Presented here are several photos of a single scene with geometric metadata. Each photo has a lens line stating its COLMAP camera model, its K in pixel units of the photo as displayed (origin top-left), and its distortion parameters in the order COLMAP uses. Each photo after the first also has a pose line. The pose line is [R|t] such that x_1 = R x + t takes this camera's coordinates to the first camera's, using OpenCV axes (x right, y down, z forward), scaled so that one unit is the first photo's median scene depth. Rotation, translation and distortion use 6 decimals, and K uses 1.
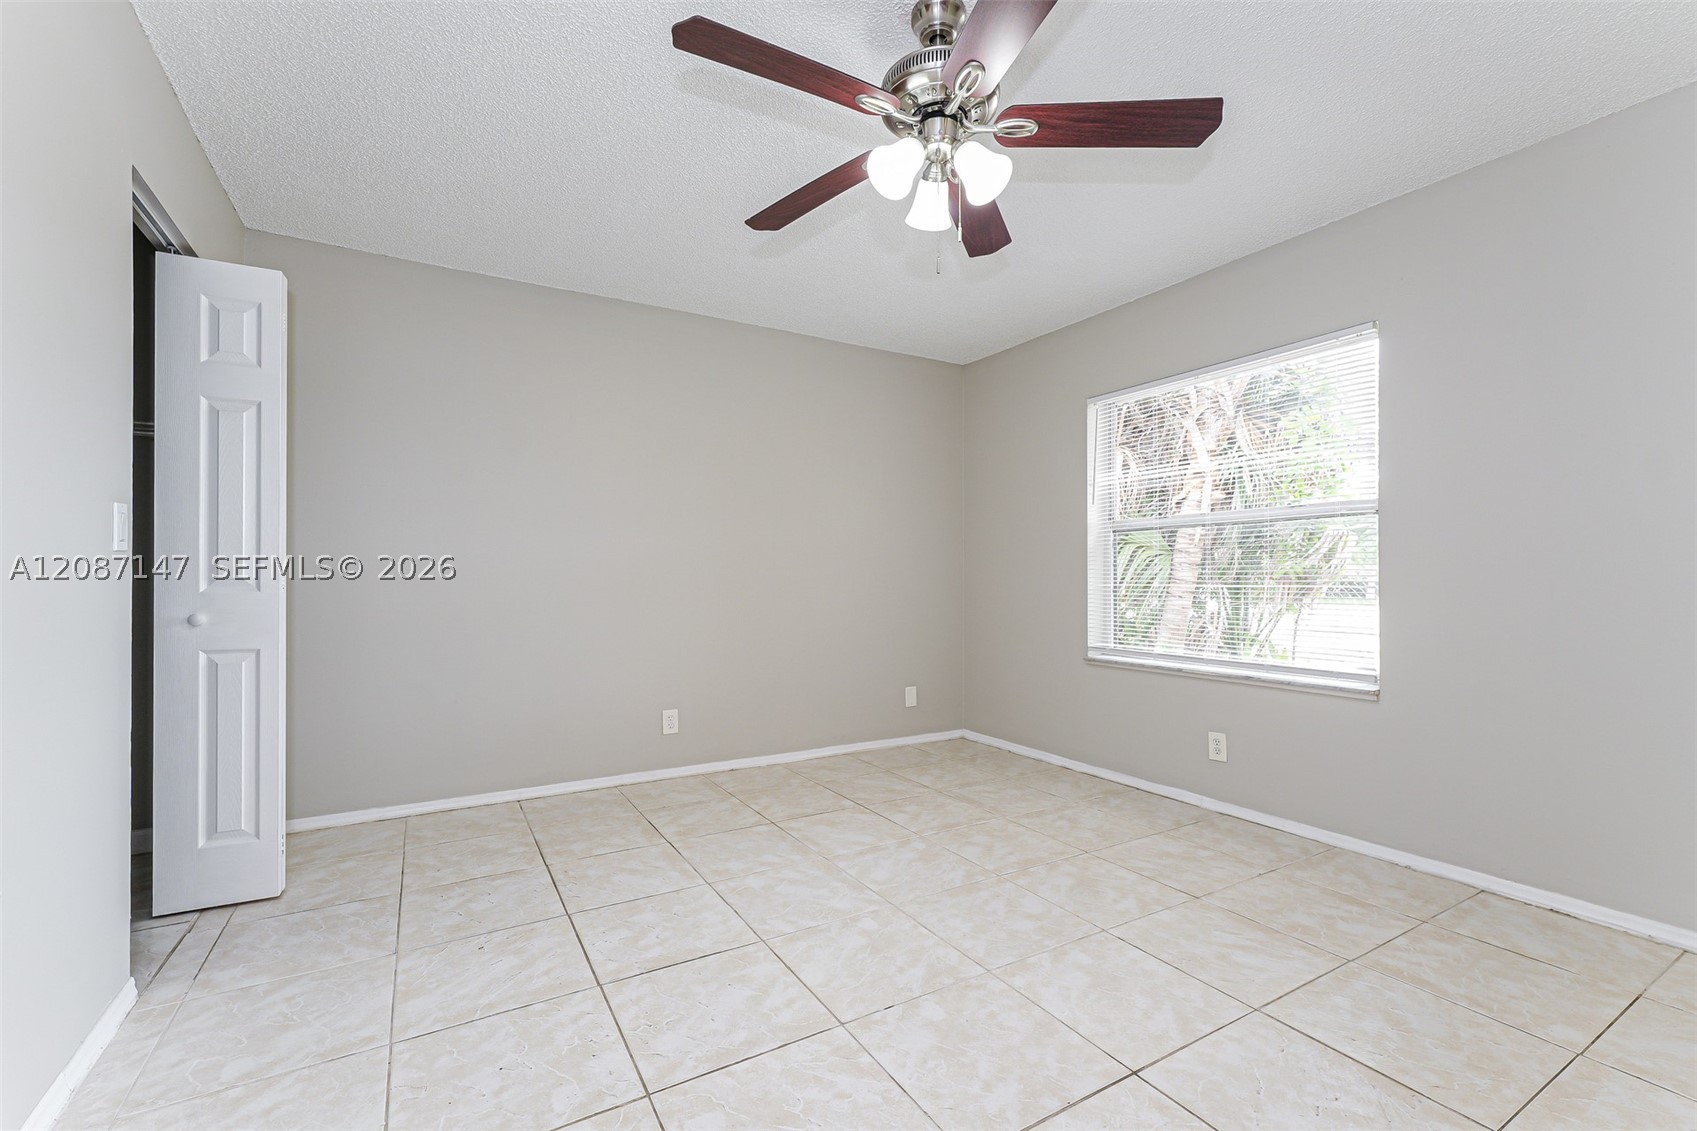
lens RADIAL K [[713.6, 0, 845.2], [0, 713.6, 582.1], [0, 0, 1]] dist [0.002422, 0.000058]
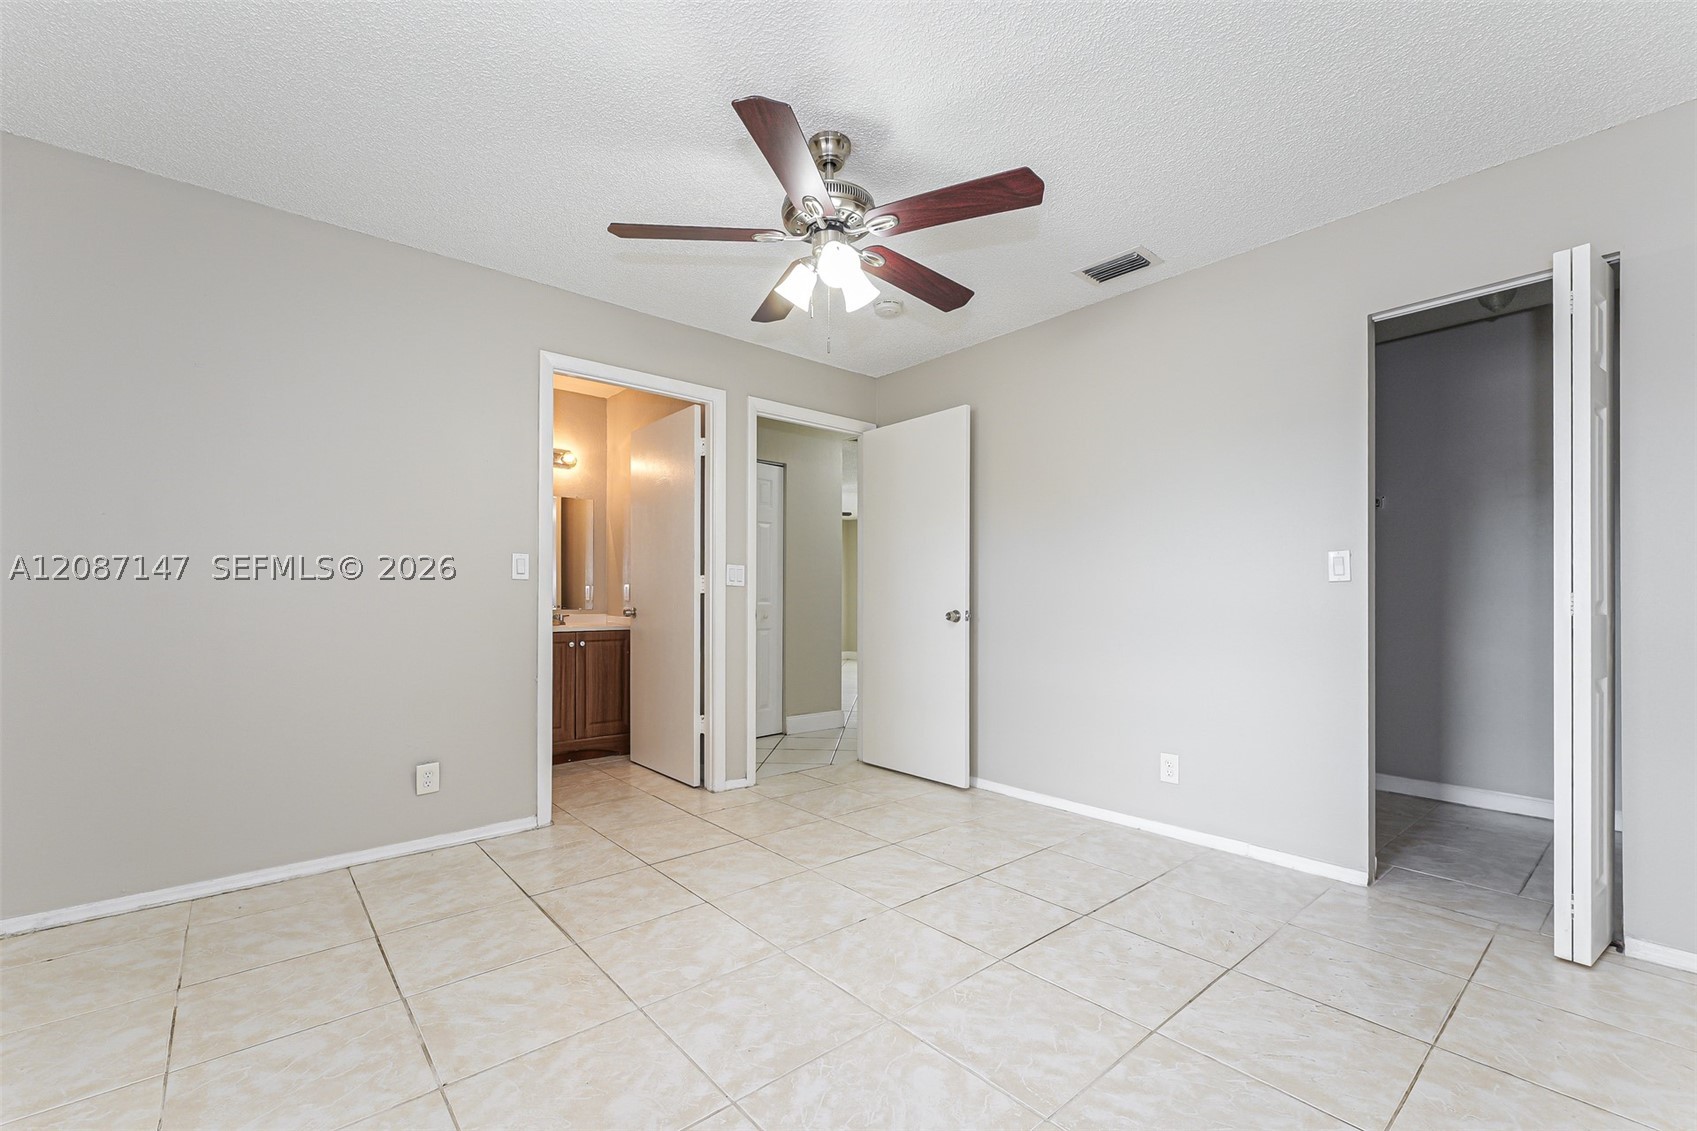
lens RADIAL K [[713.6, 0, 848.5], [0, 713.6, 580.6], [0, 0, 1]] dist [0.002422, 0.000058]
pose [[-0.983567, -0.008596, -0.180341, 0.281711], [-0.004399, 0.999710, -0.023659, -0.009765], [0.180492, -0.022477, -0.983320, 1.952899]]
